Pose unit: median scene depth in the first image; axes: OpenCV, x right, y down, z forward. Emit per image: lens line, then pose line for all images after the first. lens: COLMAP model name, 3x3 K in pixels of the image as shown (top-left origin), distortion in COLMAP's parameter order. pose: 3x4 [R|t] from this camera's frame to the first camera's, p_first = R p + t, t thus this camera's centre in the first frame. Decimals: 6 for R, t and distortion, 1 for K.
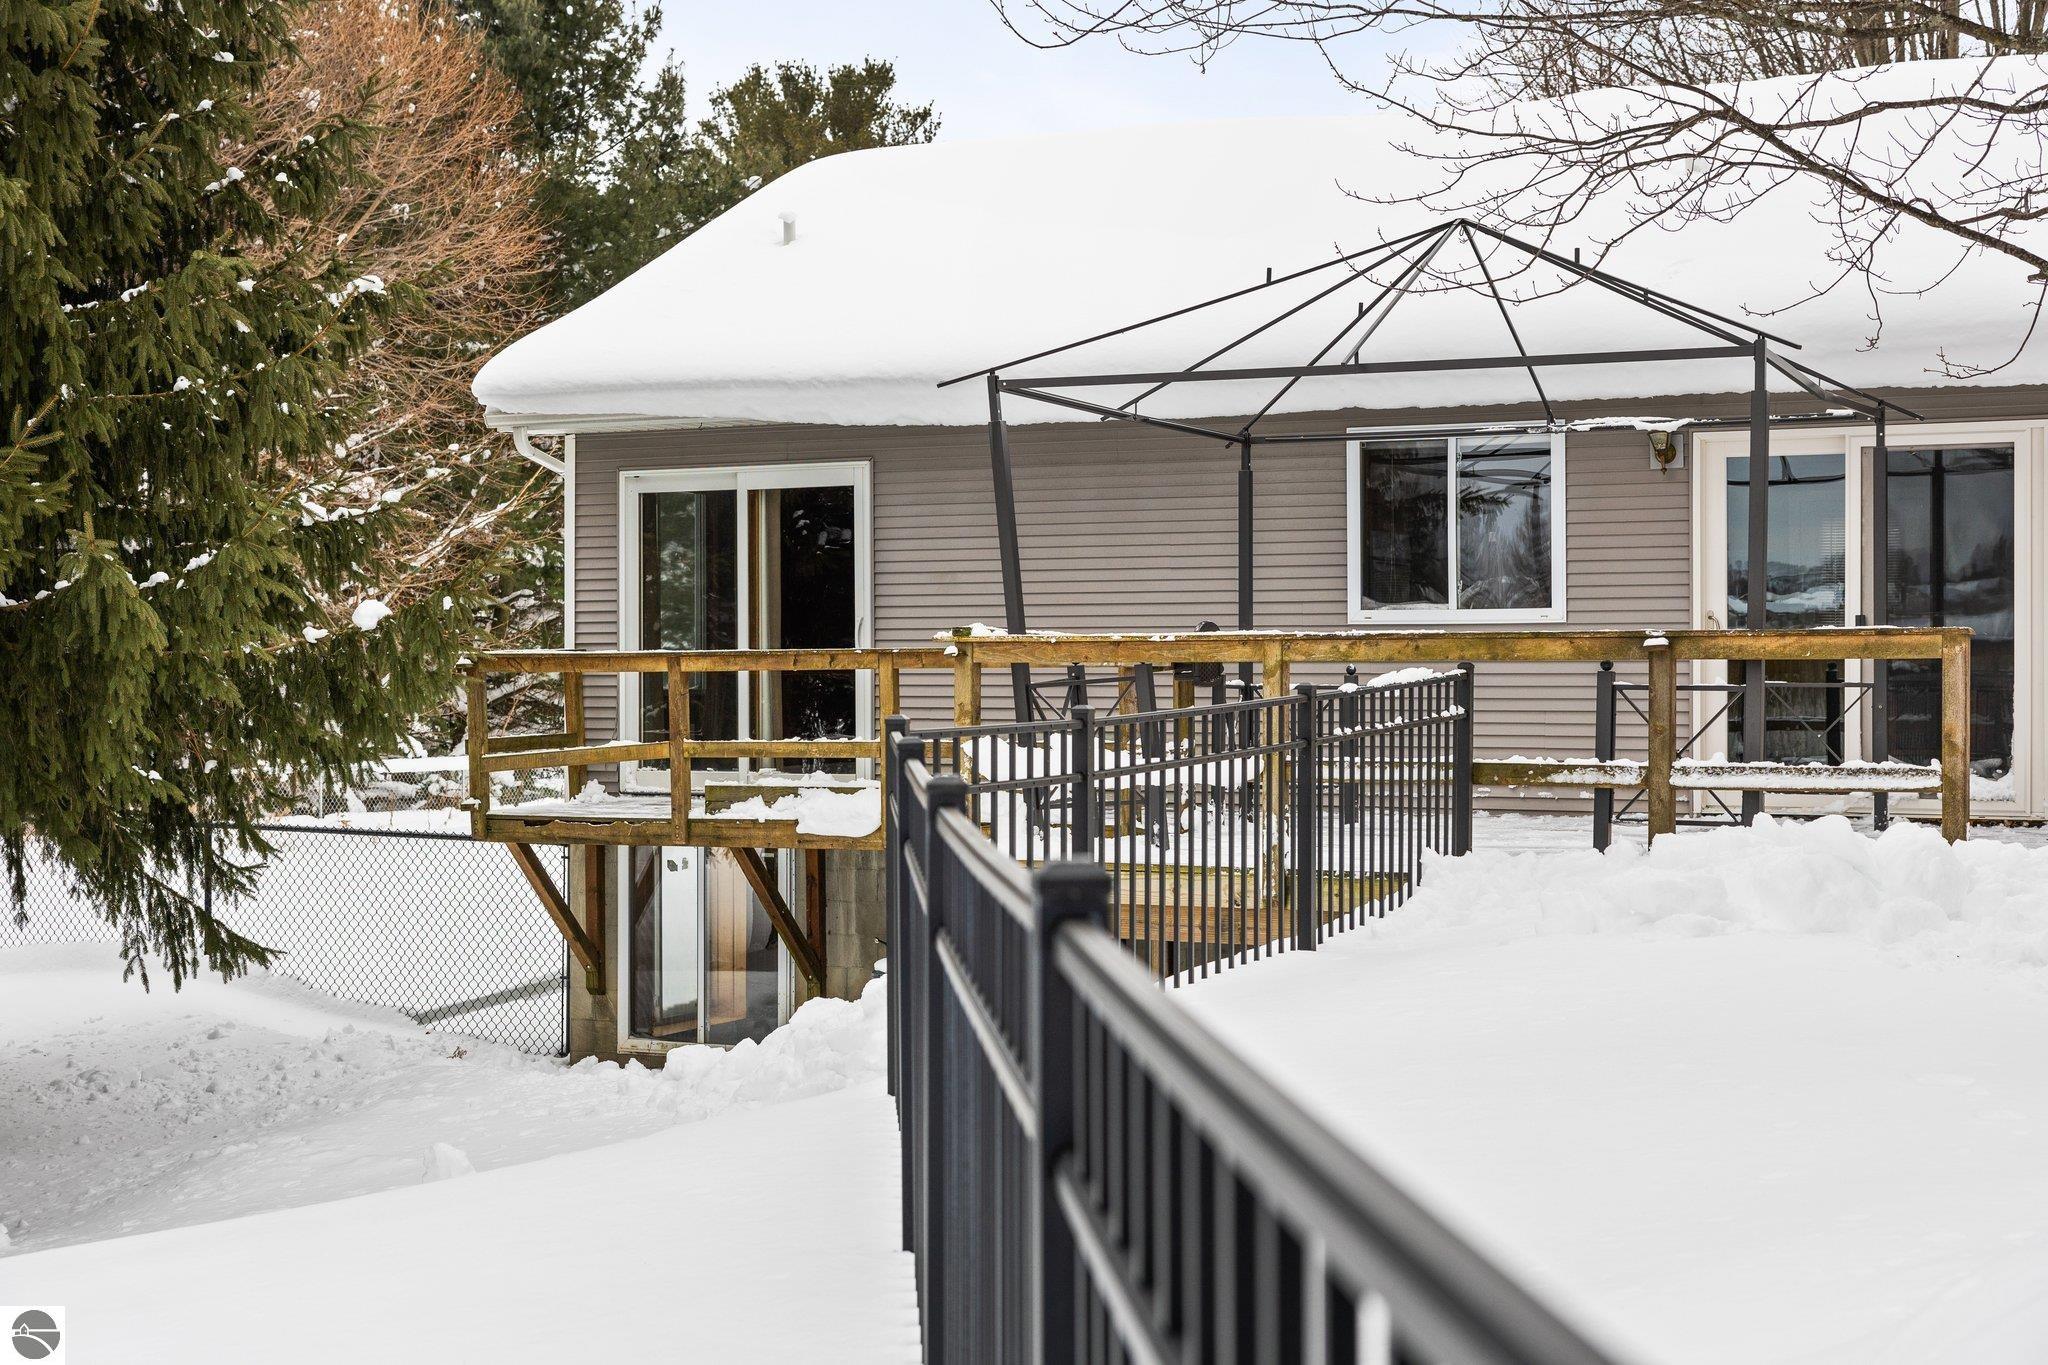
lens RADIAL K [[3055.7, 0, 1024.0], [0, 3055.7, 682.5], [0, 0, 1]] dist [0.029325, -0.045160]
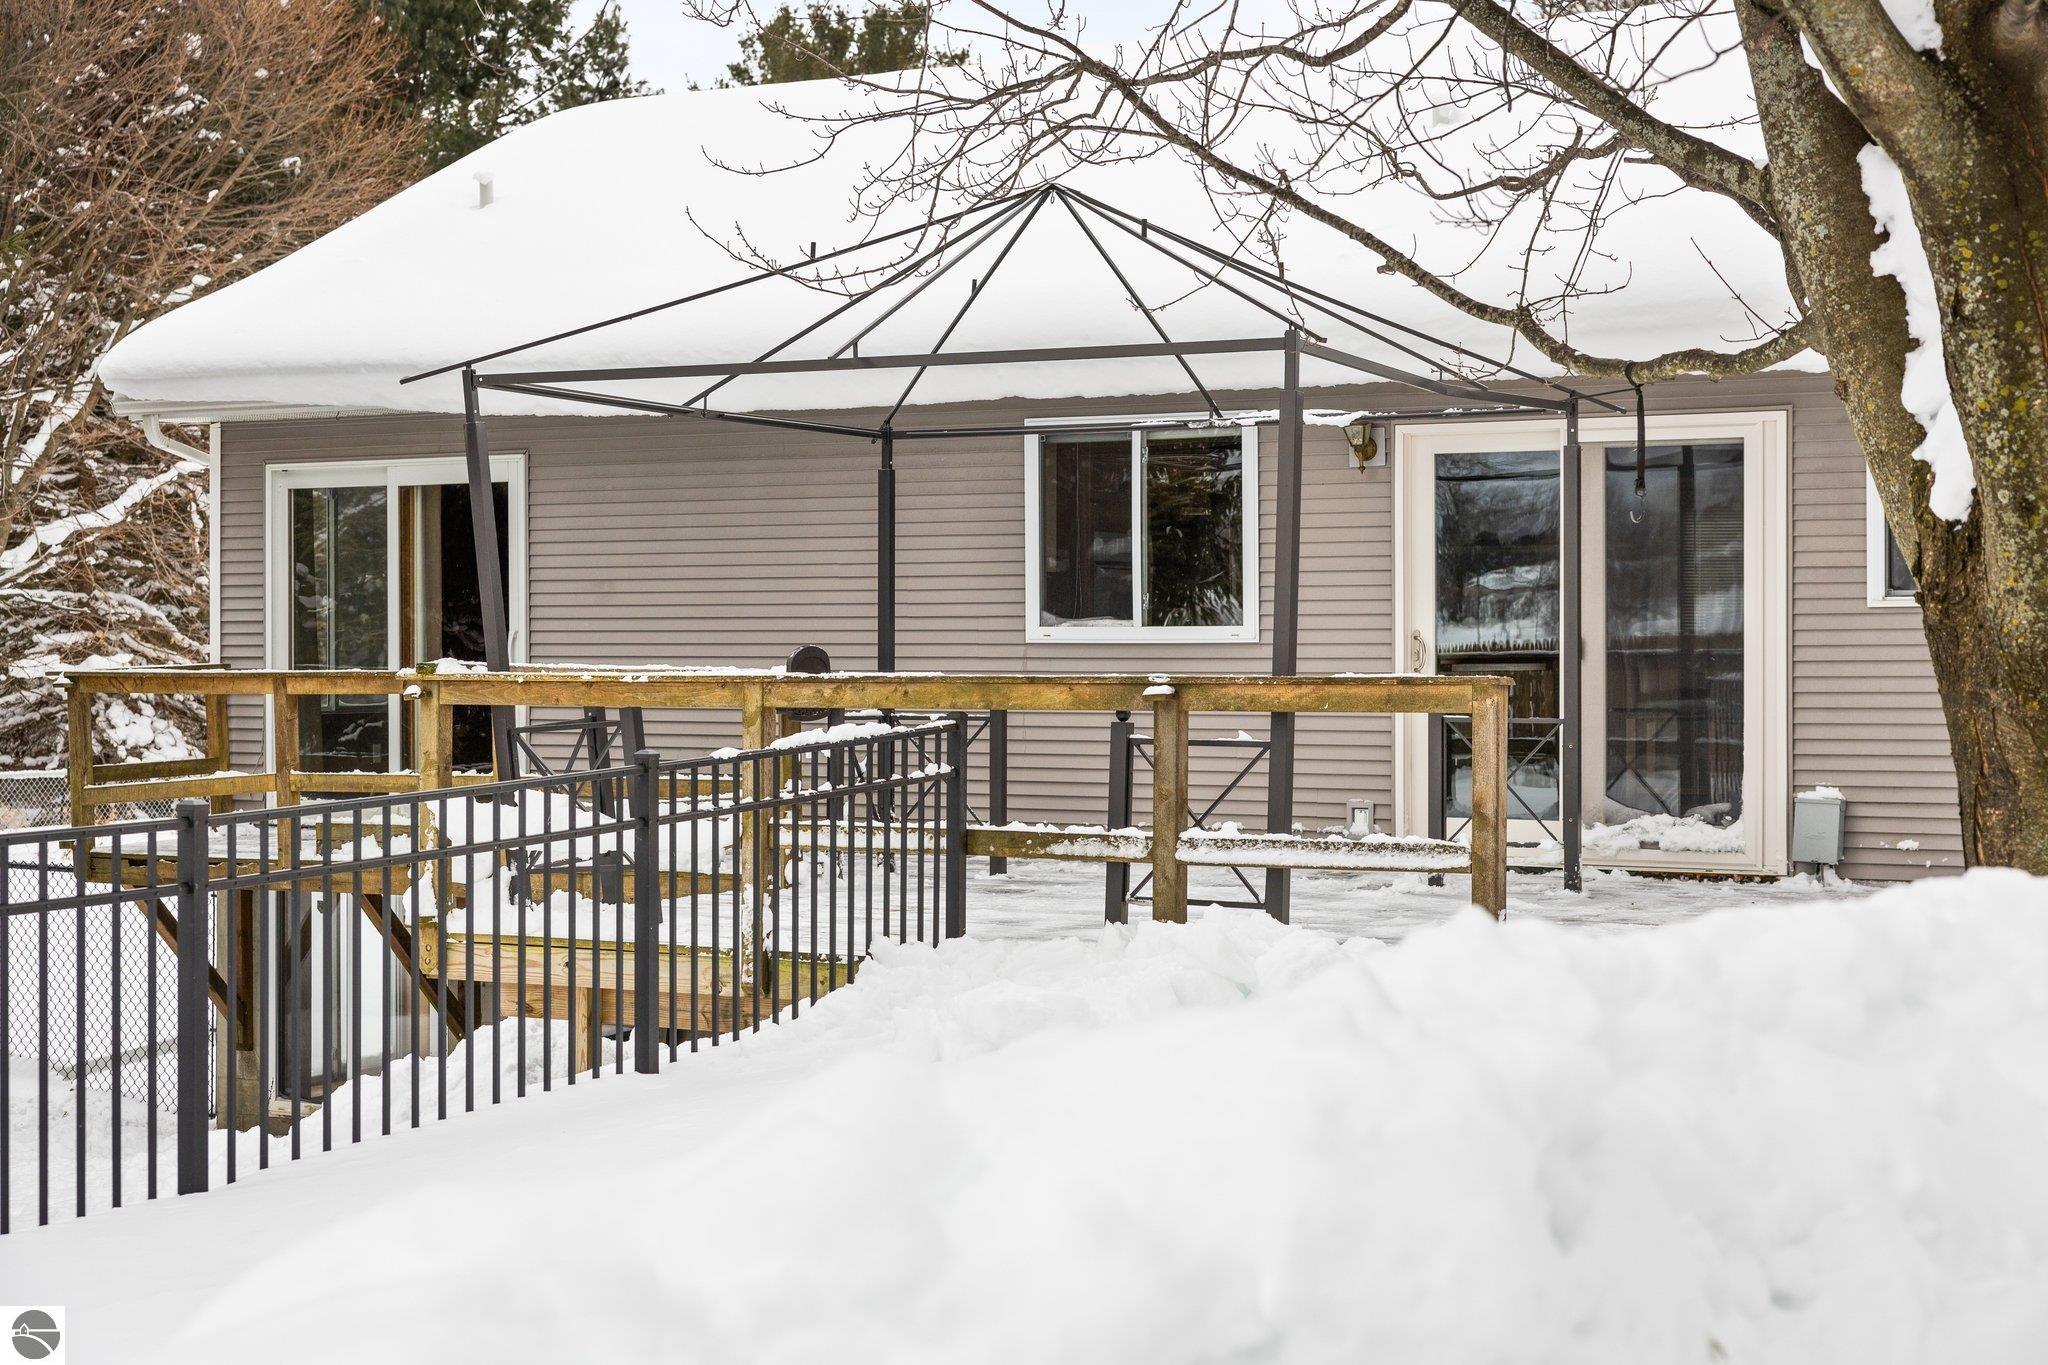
lens RADIAL K [[3206.8, 0, 1024.0], [0, 3206.8, 682.5], [0, 0, 1]] dist [0.026282, 0.049412]
pose [[0.999448, 0.000332, -0.033225, 0.142911], [-0.000018, 0.999955, 0.009467, -0.017101], [0.033227, -0.009461, 0.999403, 0.083044]]
